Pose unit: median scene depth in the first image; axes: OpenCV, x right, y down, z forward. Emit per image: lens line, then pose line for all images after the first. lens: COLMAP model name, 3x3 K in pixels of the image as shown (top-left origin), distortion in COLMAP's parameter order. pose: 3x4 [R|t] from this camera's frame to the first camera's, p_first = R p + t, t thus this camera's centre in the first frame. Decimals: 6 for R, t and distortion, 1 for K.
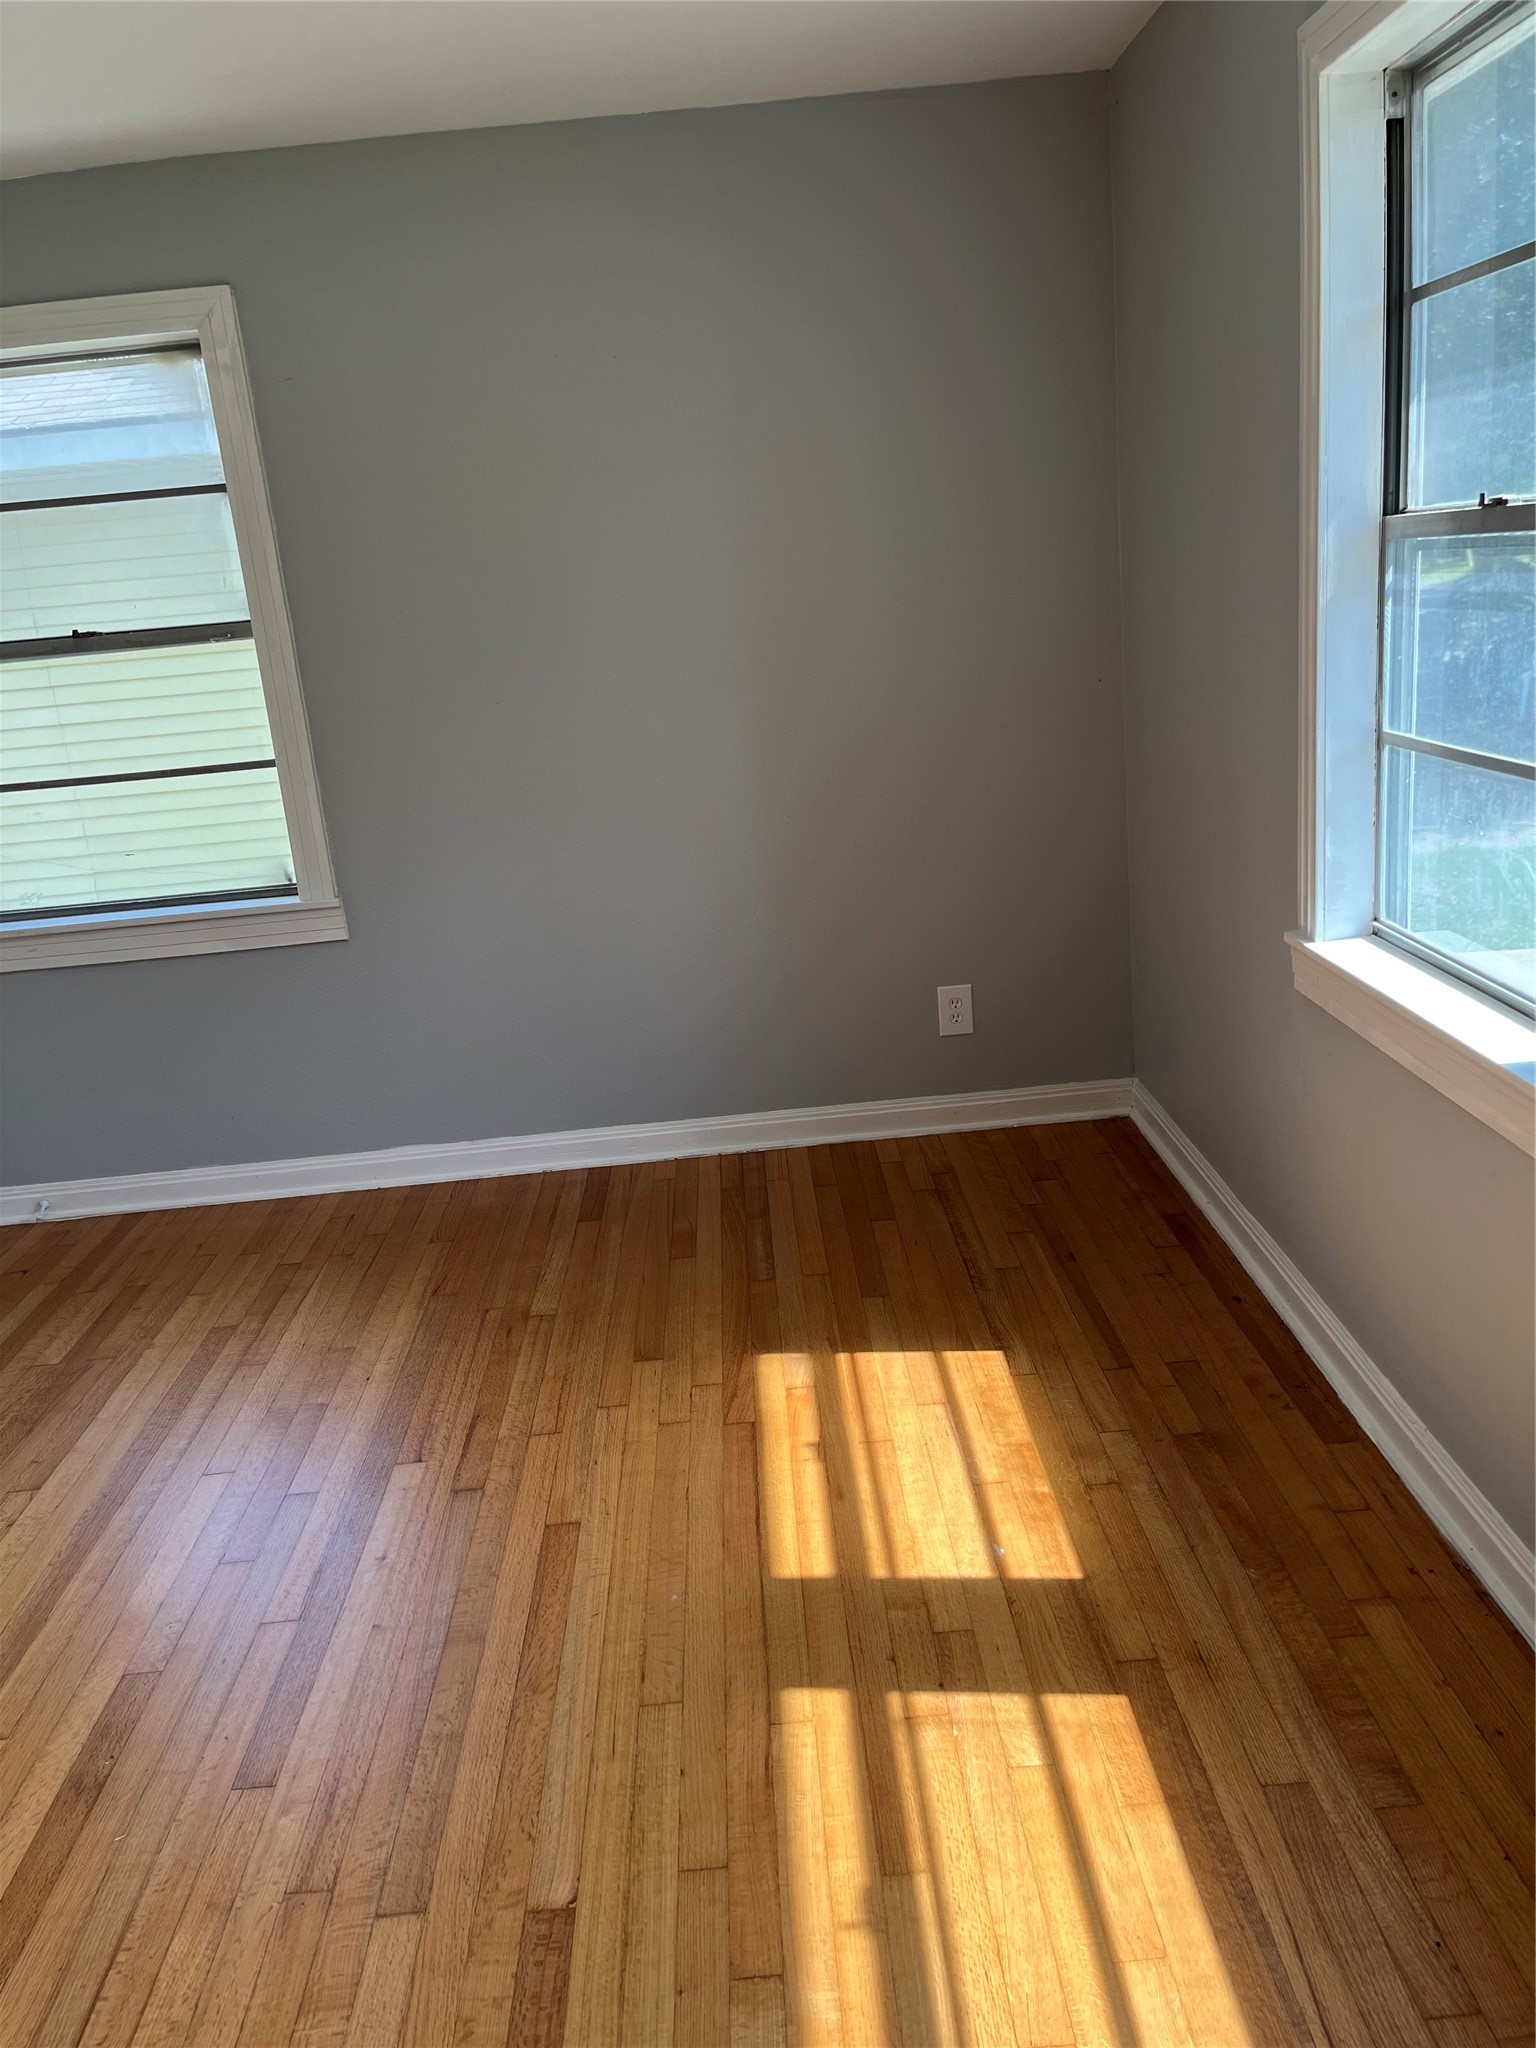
lens RADIAL K [[1557.0, 0, 769.5], [0, 1557.0, 1032.0], [0, 0, 1]] dist [0.033034, -0.014708]
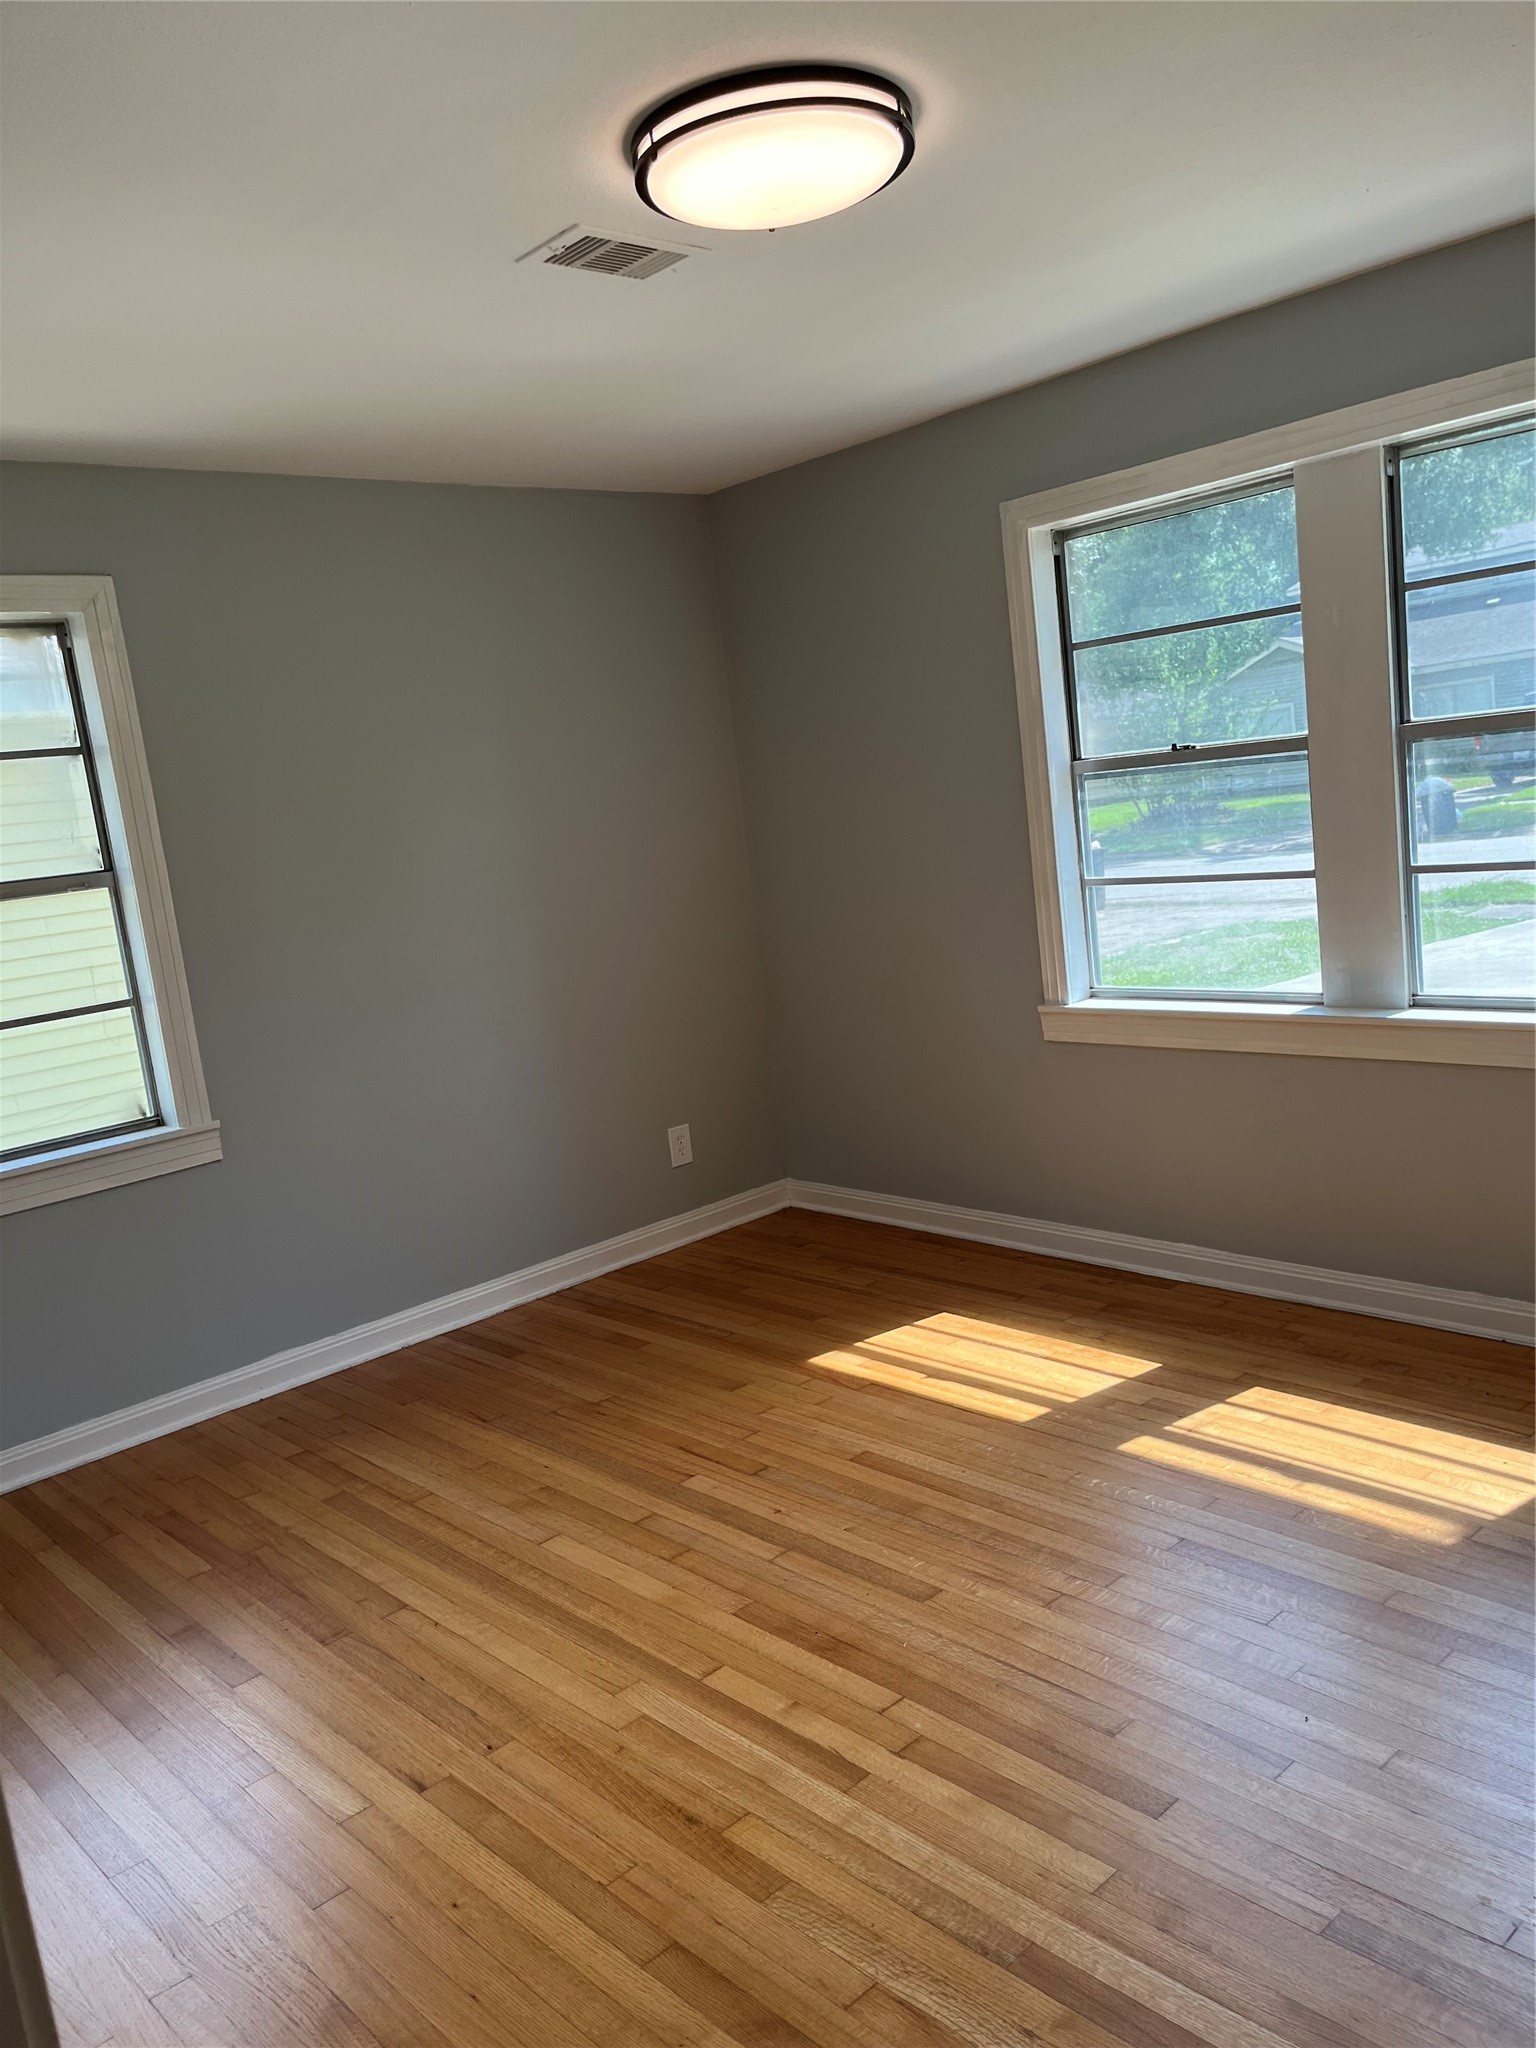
lens RADIAL K [[1557.0, 0, 761.7], [0, 1557.0, 1030.8], [0, 0, 1]] dist [0.033034, -0.014708]
pose [[0.764599, -0.098498, 0.636935, -0.702813], [0.223657, 0.967390, -0.118884, 0.068486], [-0.604455, 0.233353, 0.761696, -0.048203]]
